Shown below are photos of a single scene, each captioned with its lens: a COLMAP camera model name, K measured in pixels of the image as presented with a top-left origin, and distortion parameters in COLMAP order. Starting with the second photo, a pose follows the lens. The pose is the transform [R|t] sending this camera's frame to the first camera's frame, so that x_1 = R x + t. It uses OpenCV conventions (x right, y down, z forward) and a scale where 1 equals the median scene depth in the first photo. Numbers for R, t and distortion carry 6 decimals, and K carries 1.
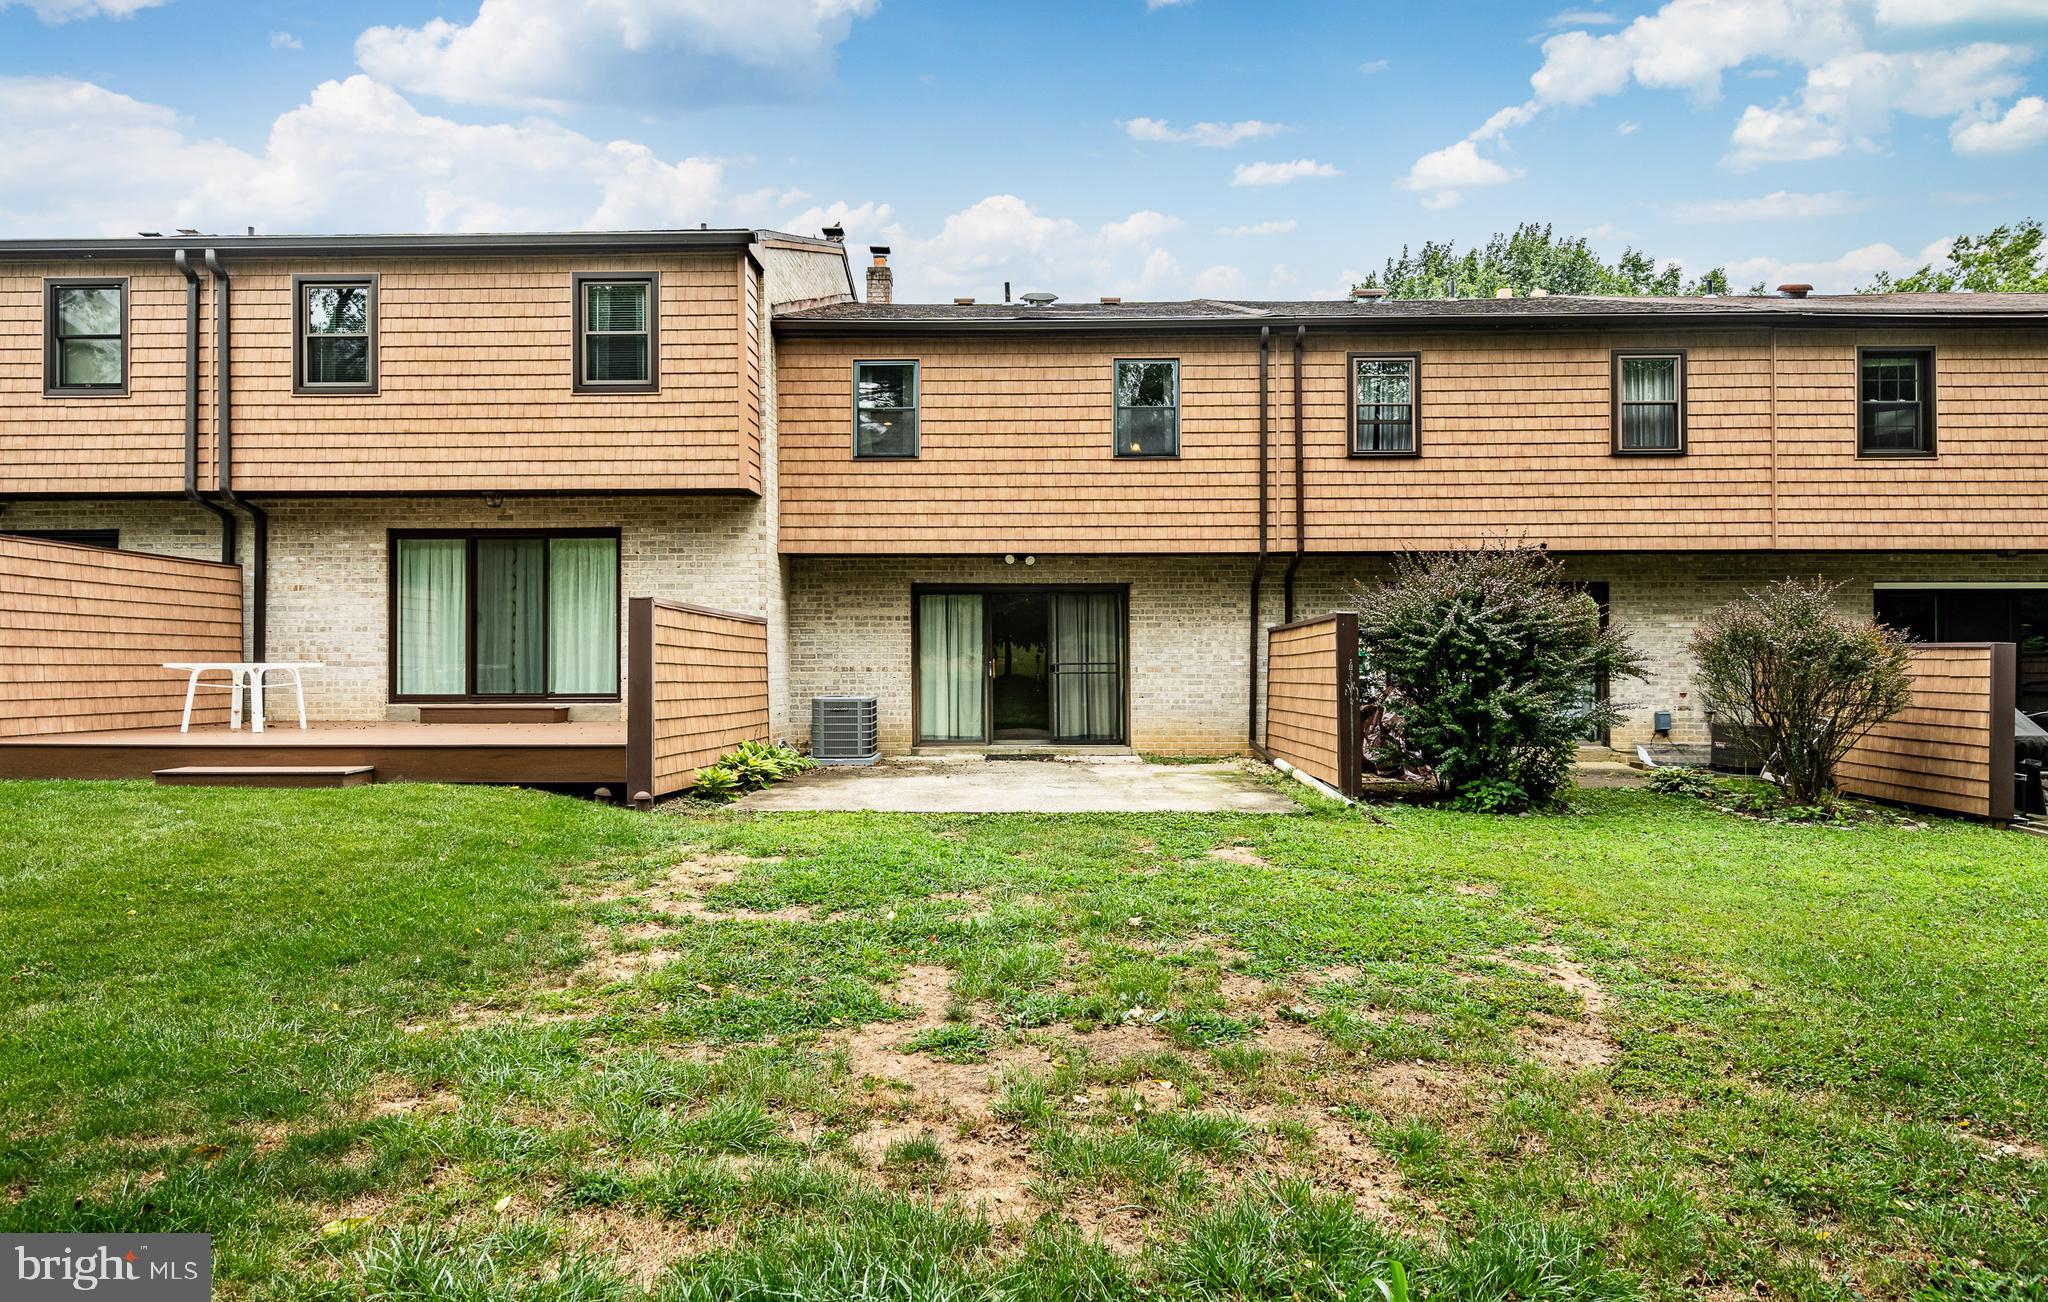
lens RADIAL K [[1184.4, 0, 1028.2], [0, 1184.4, 620.4], [0, 0, 1]] dist [0.000567, 0.000700]
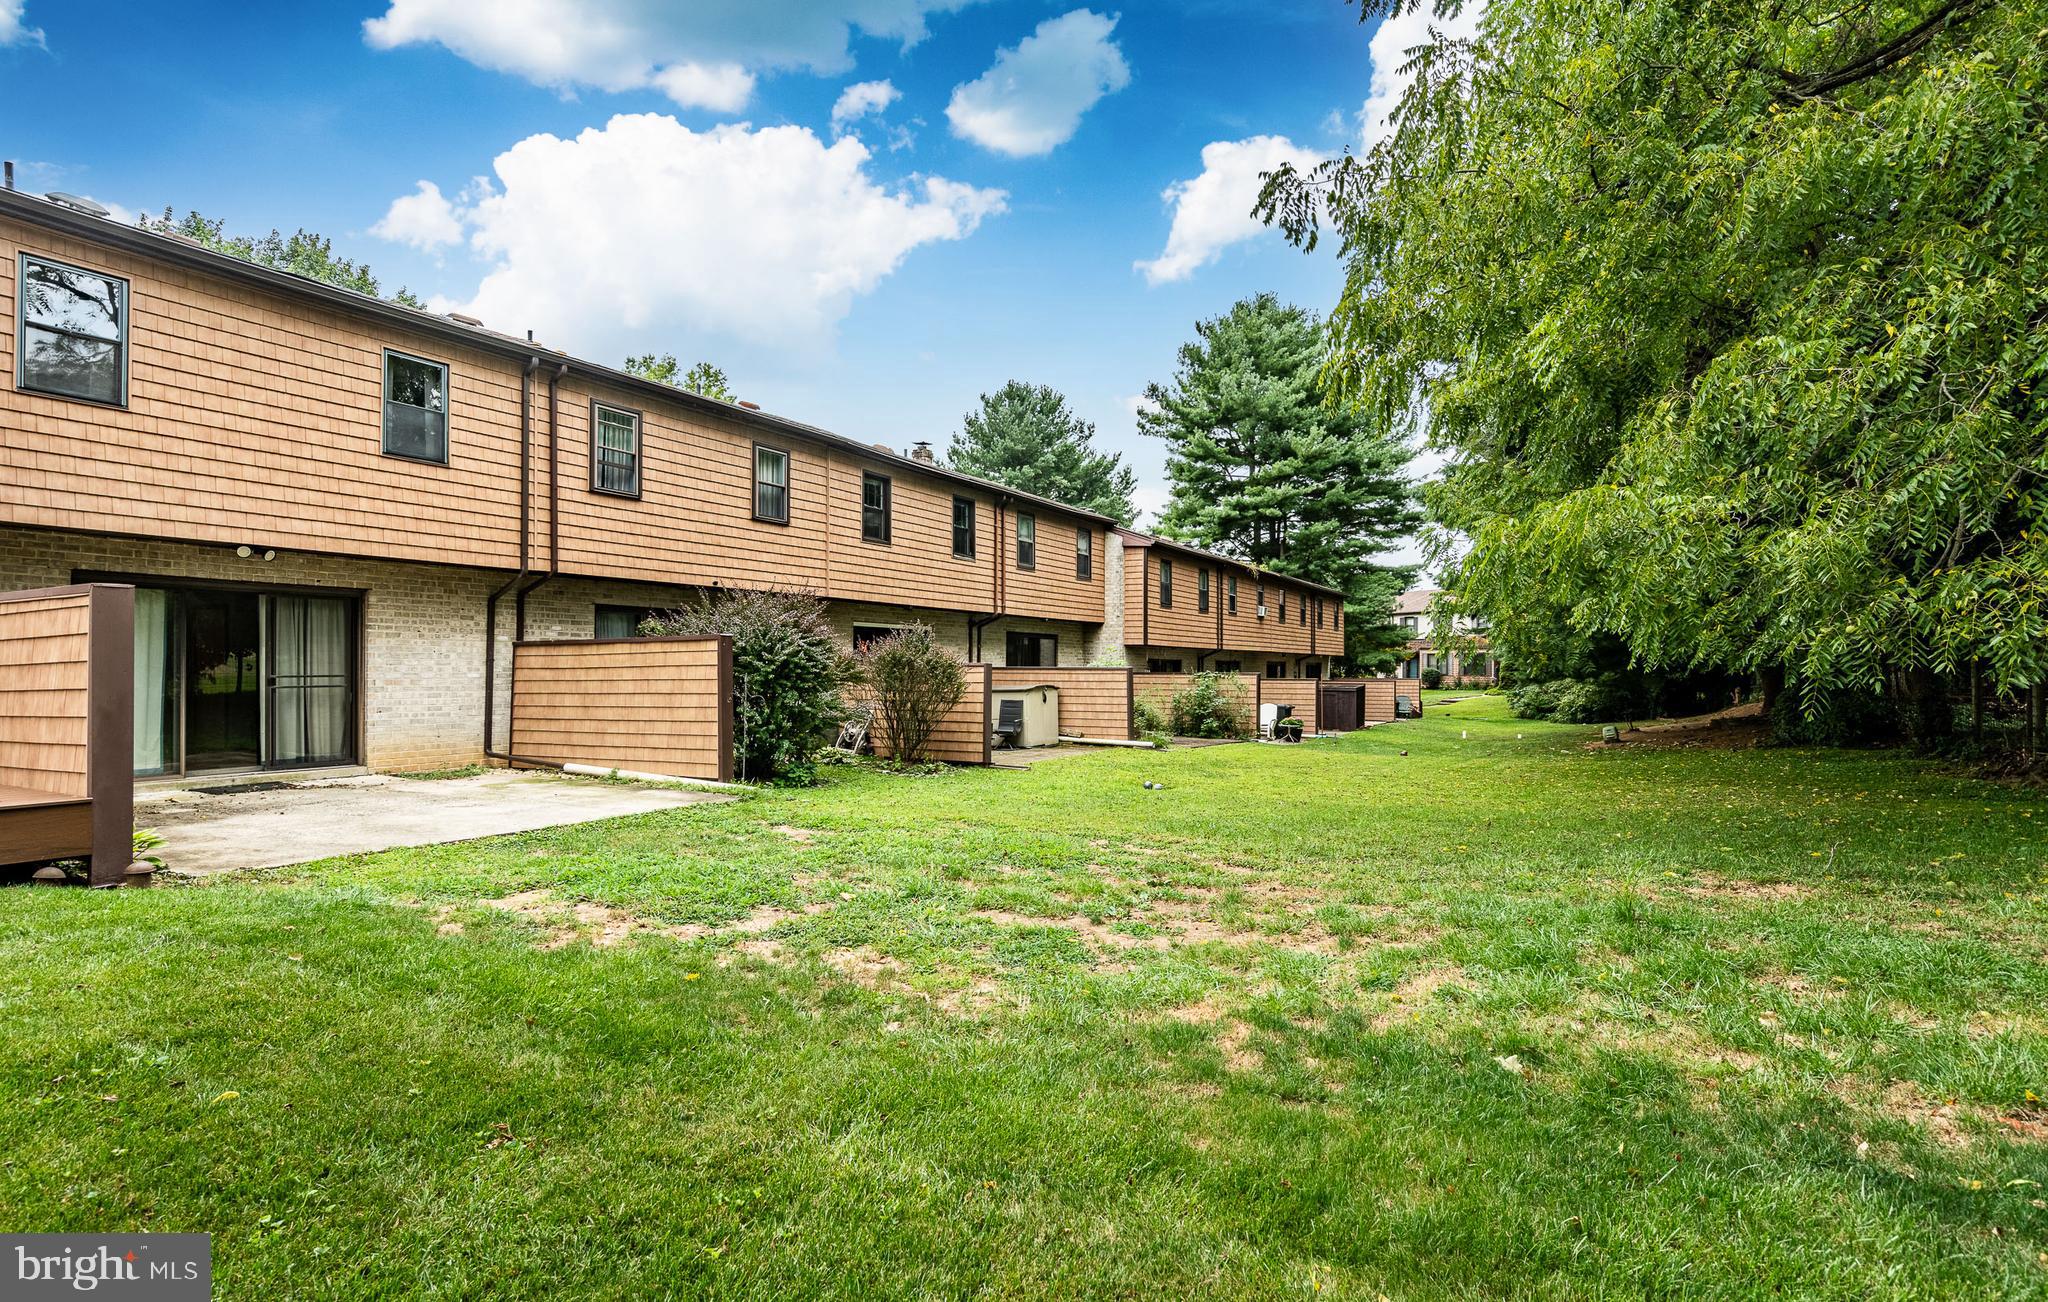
lens RADIAL K [[1082.6, 0, 1026.9], [0, 1082.6, 632.5], [0, 0, 1]] dist [0.001591, -0.000067]
pose [[0.458541, 0.032599, 0.888075, -0.445266], [-0.033505, 0.999251, -0.019380, 0.001753], [-0.888041, -0.020869, 0.459290, 0.159258]]
